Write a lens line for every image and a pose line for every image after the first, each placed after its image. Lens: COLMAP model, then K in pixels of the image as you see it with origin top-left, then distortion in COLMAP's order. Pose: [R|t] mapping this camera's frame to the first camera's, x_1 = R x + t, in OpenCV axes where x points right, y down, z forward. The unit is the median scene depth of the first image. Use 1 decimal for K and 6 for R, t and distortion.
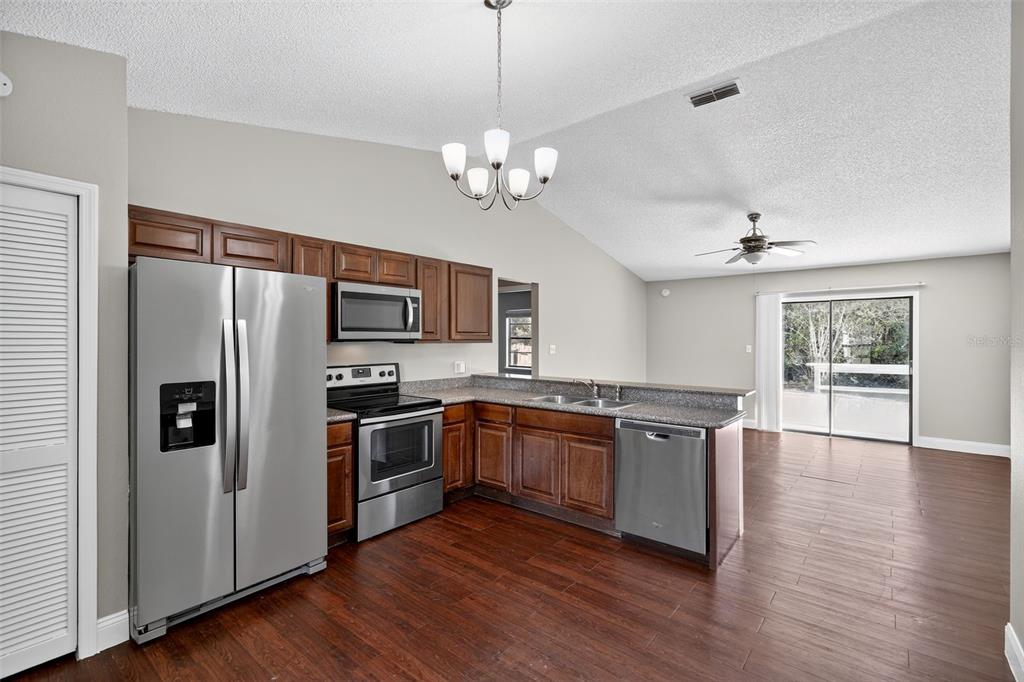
lens RADIAL K [[464.4, 0, 508.8], [0, 464.4, 337.7], [0, 0, 1]] dist [0.005238, 0.000872]
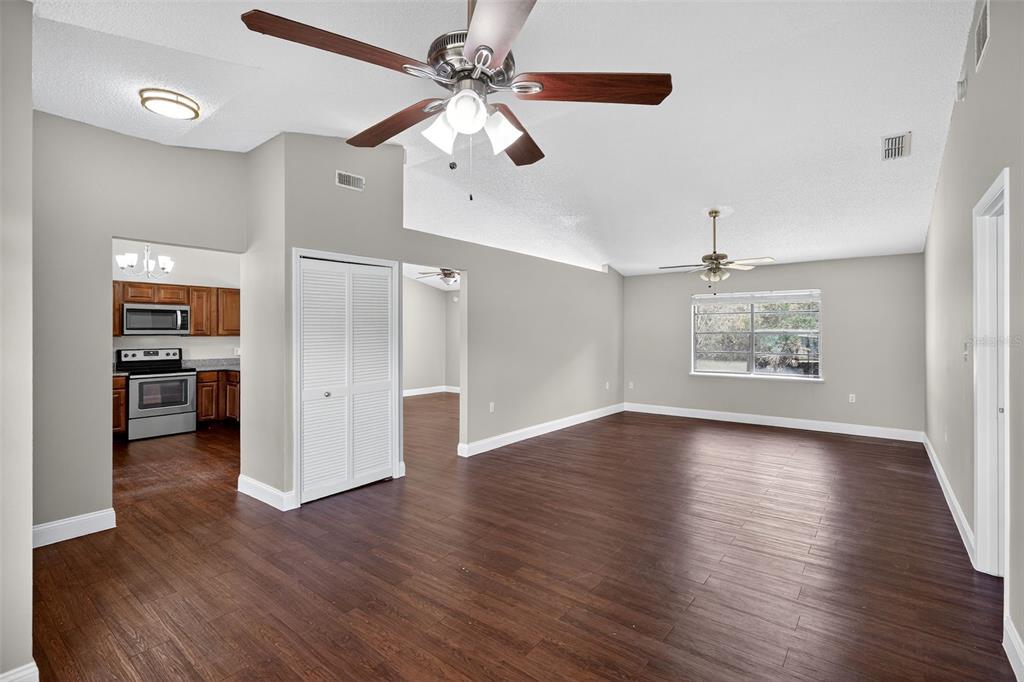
lens RADIAL K [[464.4, 0, 502.5], [0, 464.4, 336.9], [0, 0, 1]] dist [0.005238, 0.000872]
pose [[0.999974, -0.005575, 0.004651, 0.980216], [0.005555, 0.999975, 0.004421, 0.012266], [-0.004675, -0.004395, 0.999979, -0.752481]]
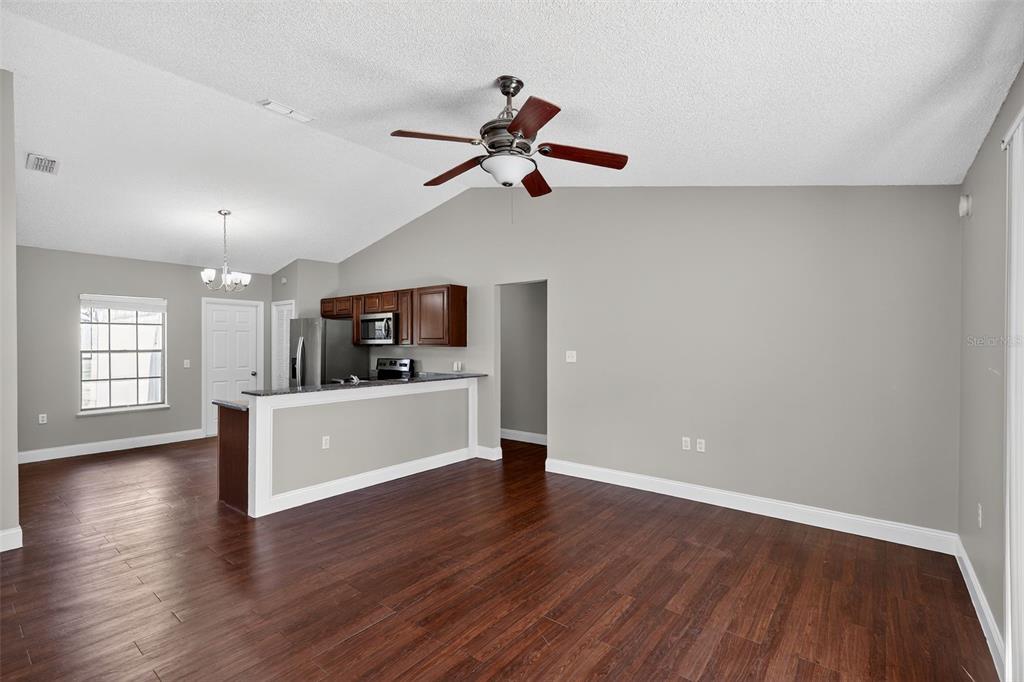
lens RADIAL K [[464.4, 0, 513.8], [0, 464.4, 349.3], [0, 0, 1]] dist [0.005238, 0.000872]
pose [[0.007943, 0.004508, -0.999958, 1.405147], [-0.001712, 0.999988, 0.004495, 0.014099], [0.999967, 0.001676, 0.007951, 1.404823]]
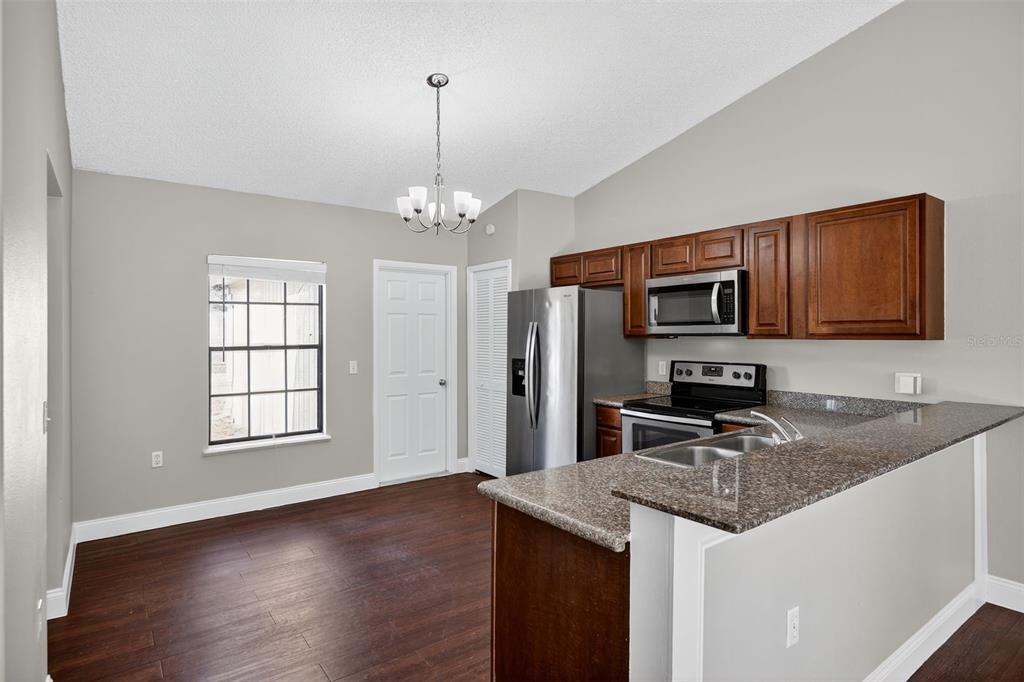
lens RADIAL K [[548.0, 0, 512.5], [0, 548.0, 337.1], [0, 0, 1]] dist [0.008961, 0.002560]
pose [[-0.241541, 0.000908, -0.970390, 0.789670], [0.001247, 0.999999, 0.000625, 0.008084], [0.970390, -0.001059, -0.241542, 0.856912]]
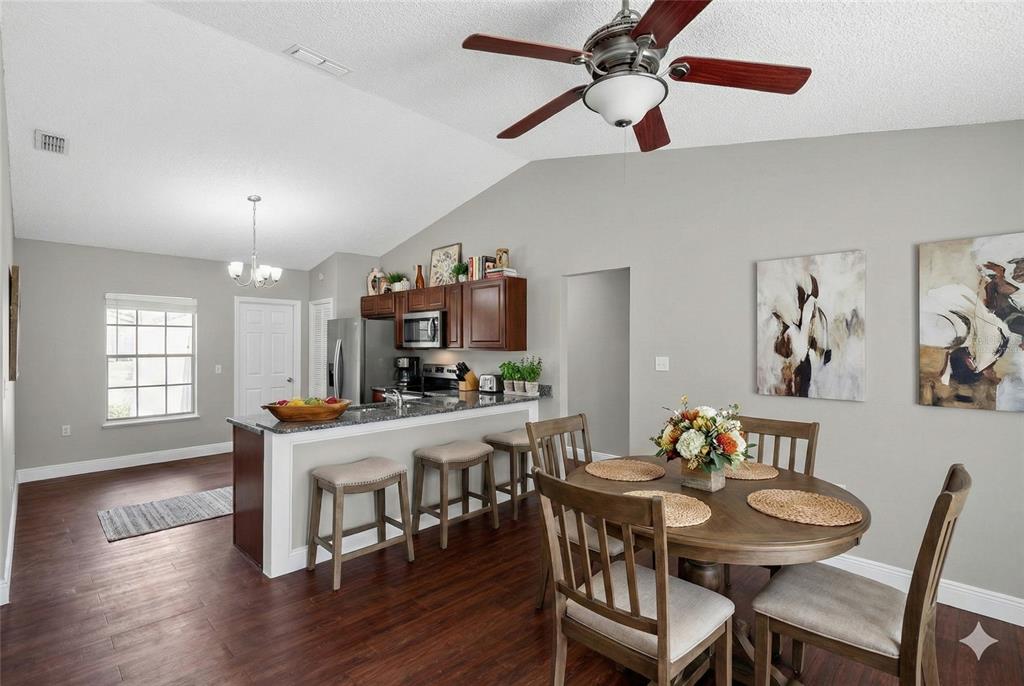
lens RADIAL K [[486.4, 0, 504.3], [0, 486.4, 347.8], [0, 0, 1]] dist [0.023790, -0.000048]
pose [[-0.096516, 0.002384, -0.995329, 1.222221], [-0.000679, 0.999997, 0.002461, 0.000295], [0.995331, 0.000913, -0.096514, 1.327983]]
